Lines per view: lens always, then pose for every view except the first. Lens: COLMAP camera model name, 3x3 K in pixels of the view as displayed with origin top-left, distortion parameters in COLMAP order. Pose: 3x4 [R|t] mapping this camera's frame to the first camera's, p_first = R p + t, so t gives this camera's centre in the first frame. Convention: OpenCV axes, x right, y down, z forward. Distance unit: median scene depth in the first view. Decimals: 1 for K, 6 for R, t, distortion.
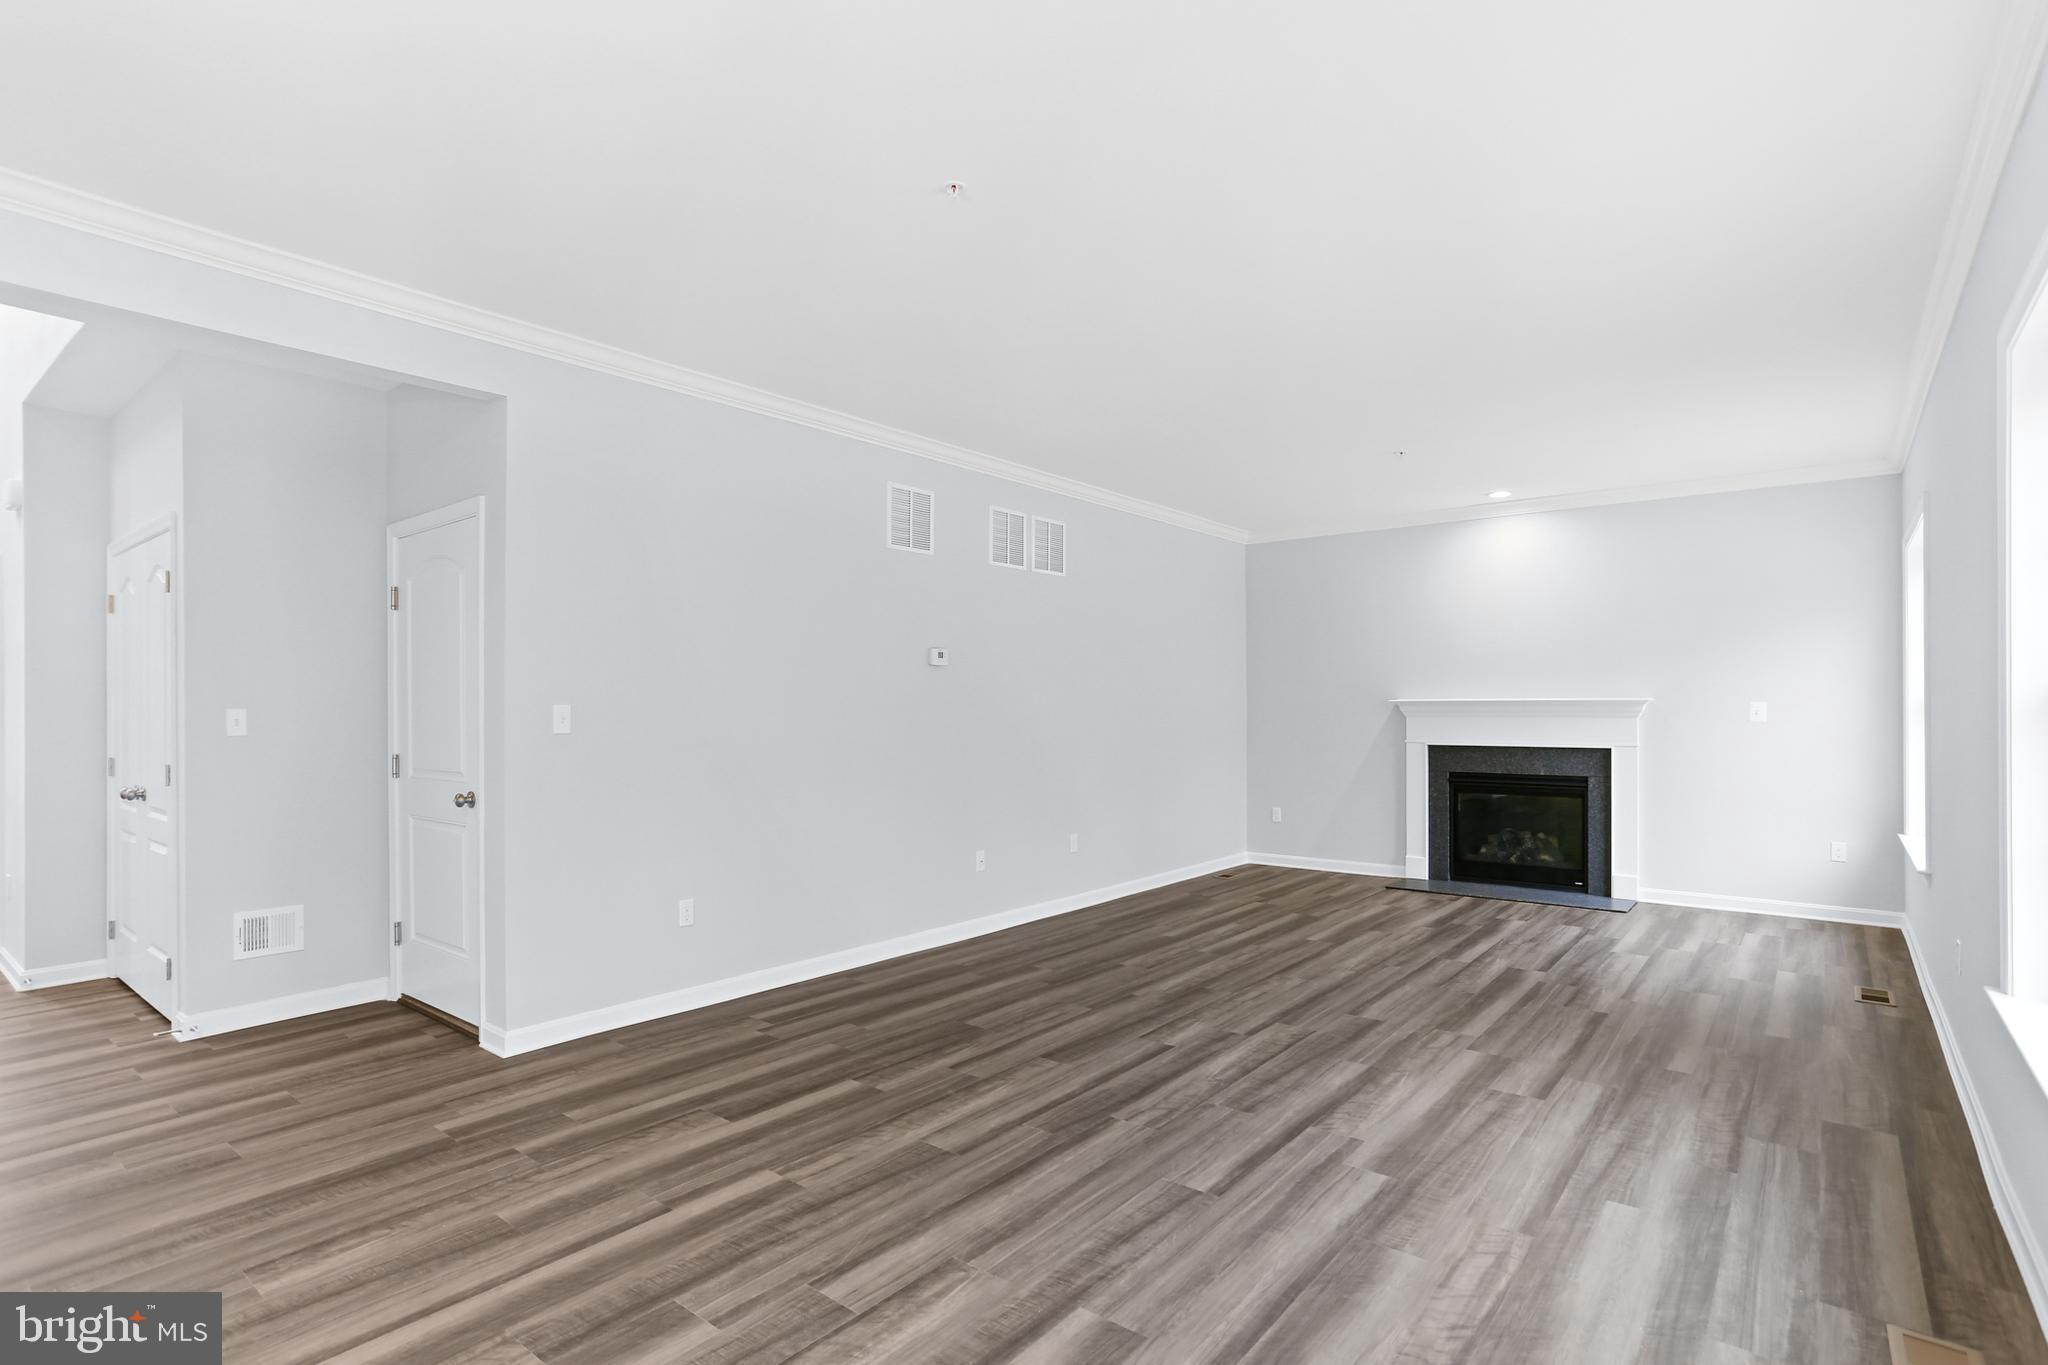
lens RADIAL K [[1004.1, 0, 1068.3], [0, 1004.1, 726.2], [0, 0, 1]] dist [-0.023878, 0.016368]
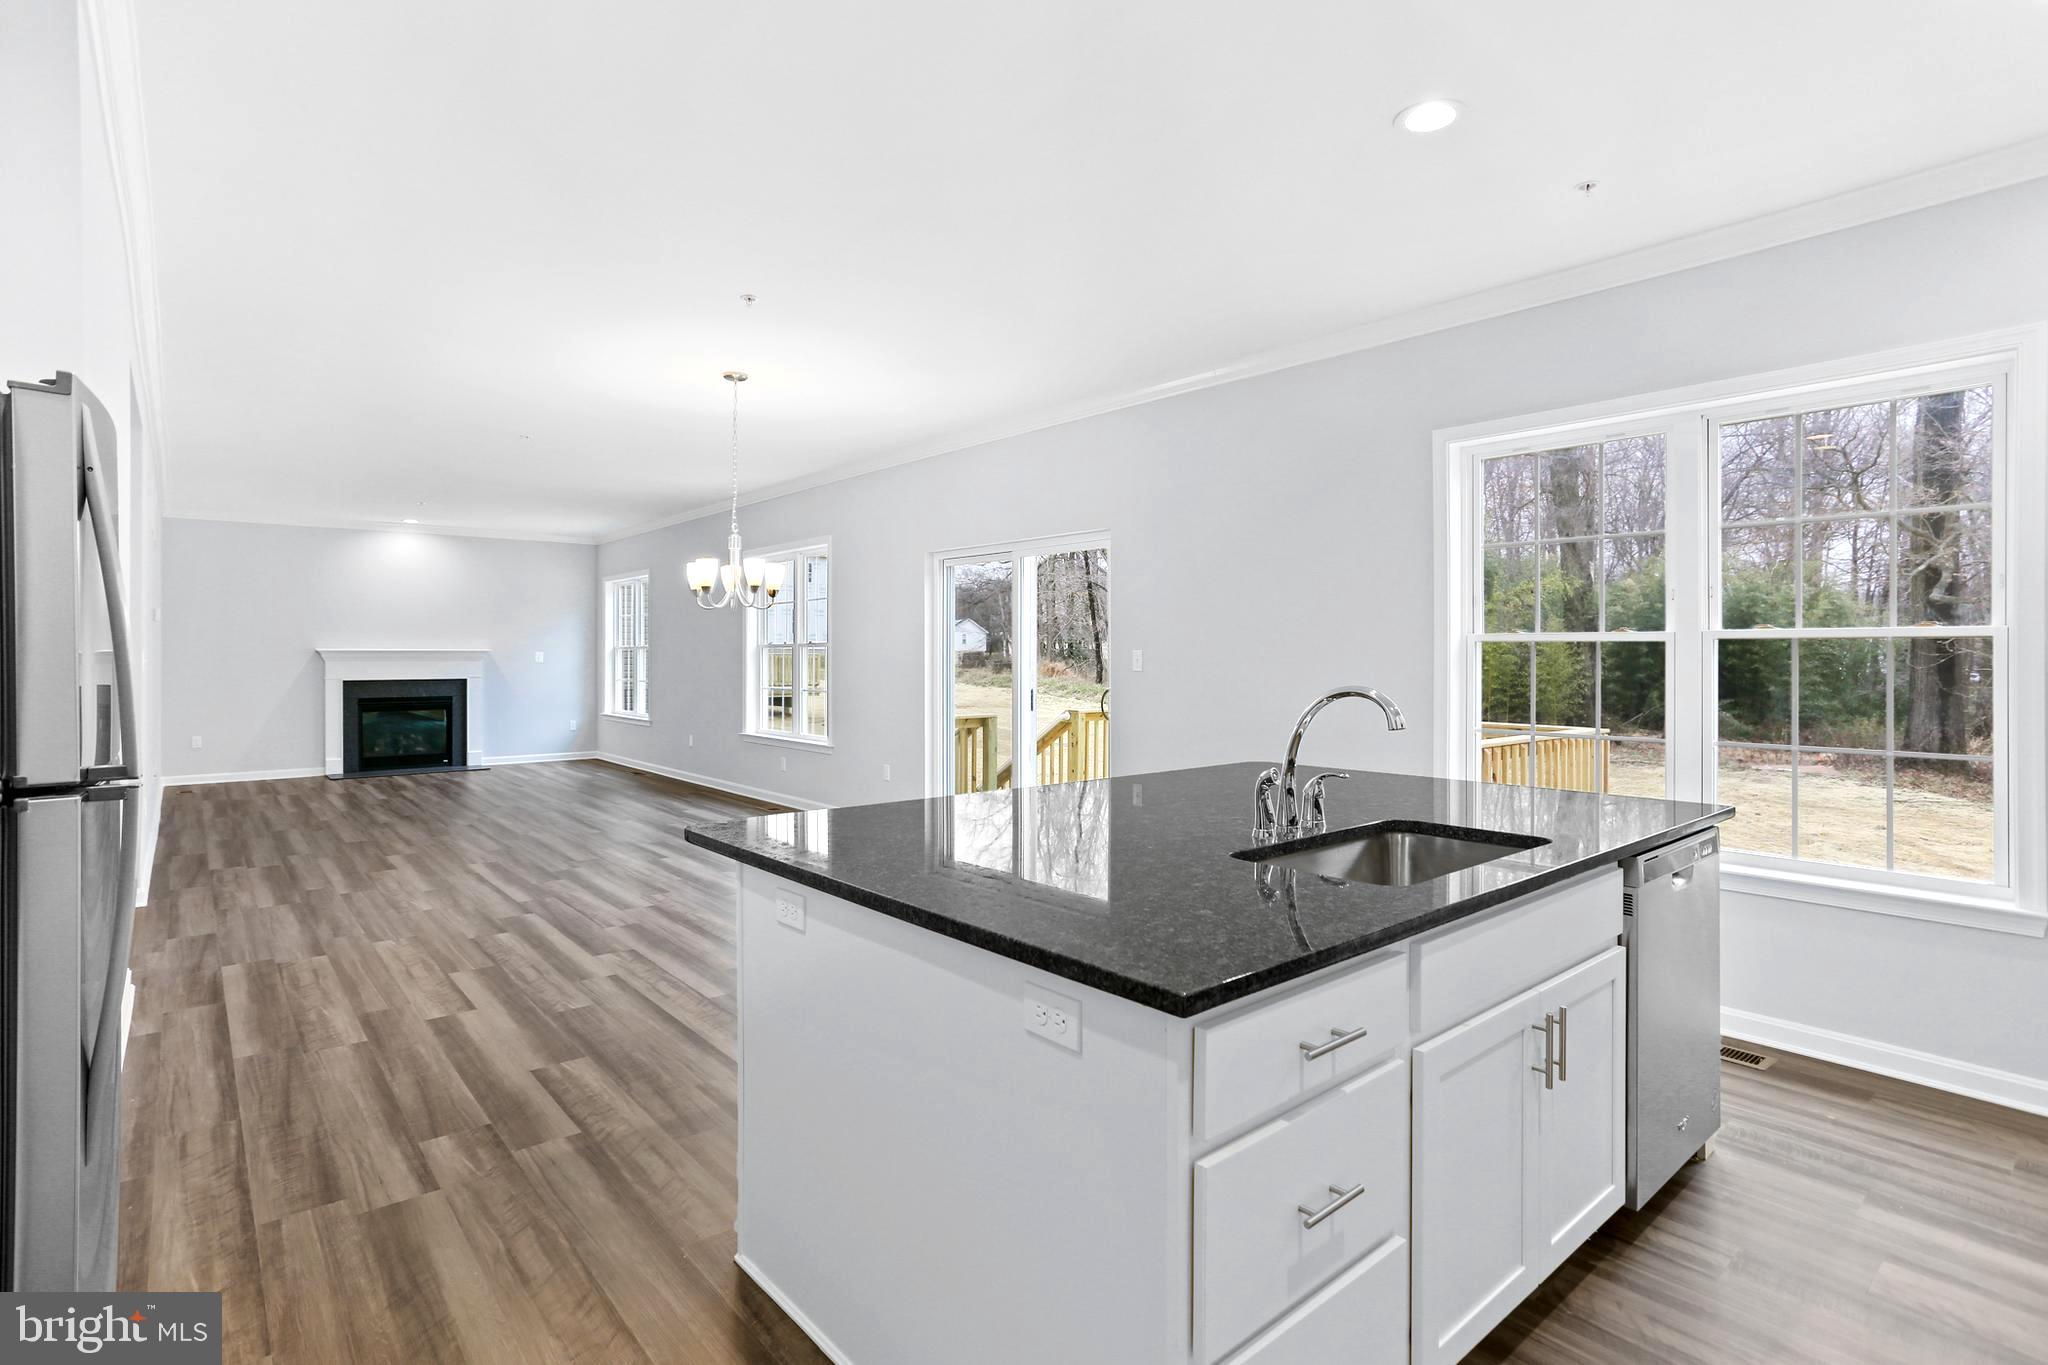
lens RADIAL K [[1004.1, 0, 991.2], [0, 1004.1, 657.1], [0, 0, 1]] dist [-0.023878, 0.016368]
pose [[0.229132, 0.005073, 0.973382, -1.034195], [0.011037, 0.999909, -0.007810, 0.009175], [-0.973333, 0.012533, 0.229055, -0.296206]]
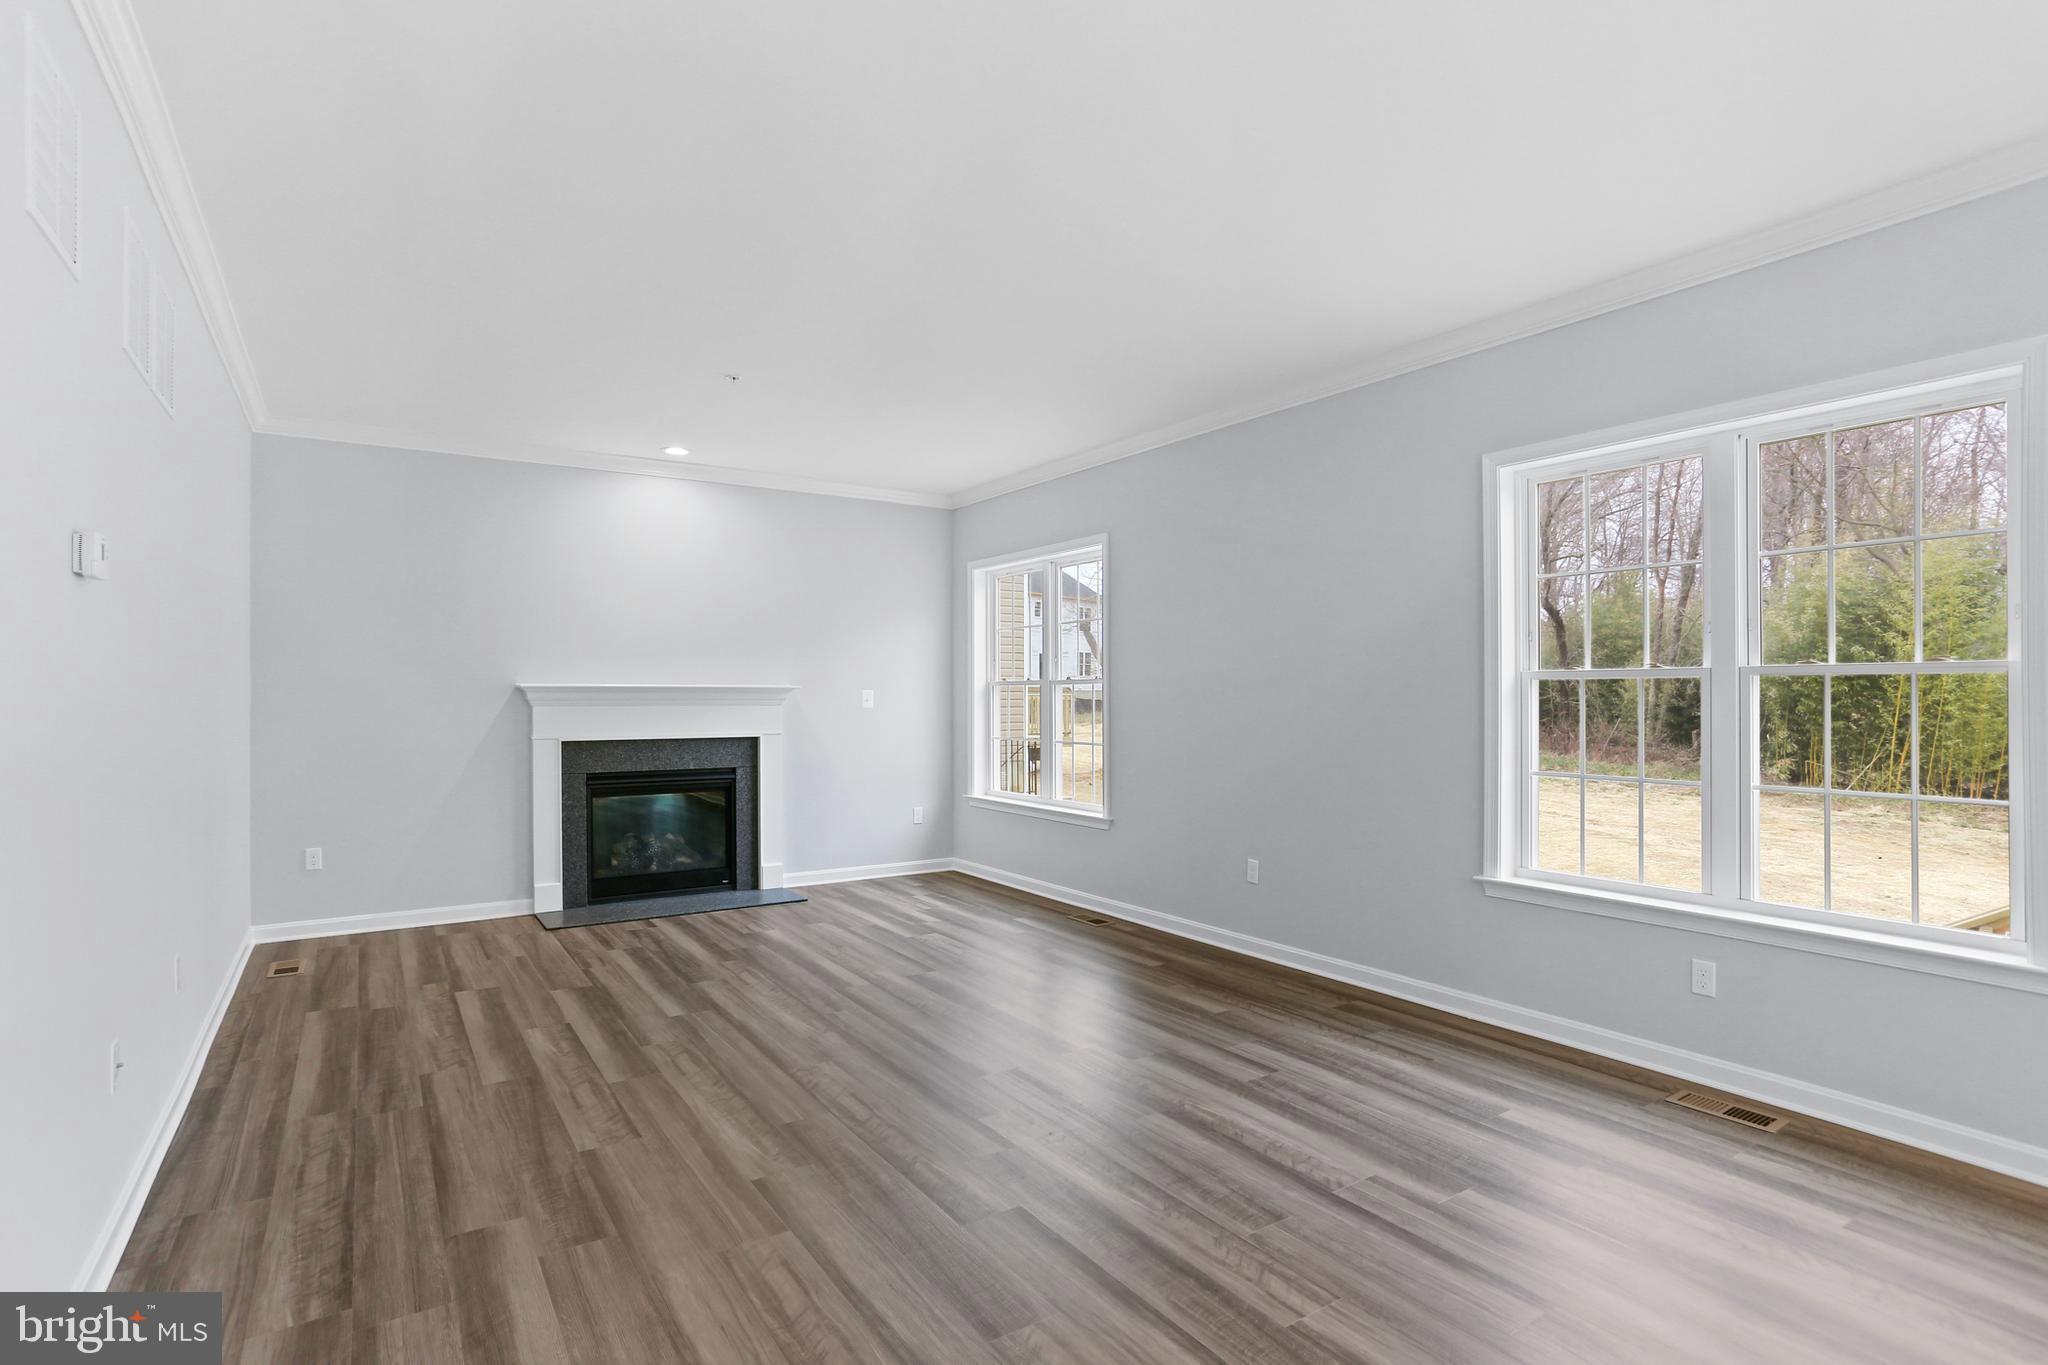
lens RADIAL K [[1004.1, 0, 947.5], [0, 1004.1, 695.3], [0, 0, 1]] dist [-0.023878, 0.016368]
pose [[0.330808, 0.006339, 0.943677, -0.364272], [0.010586, 0.999890, -0.010427, -0.006922], [-0.943639, 0.013440, 0.330704, 0.564111]]
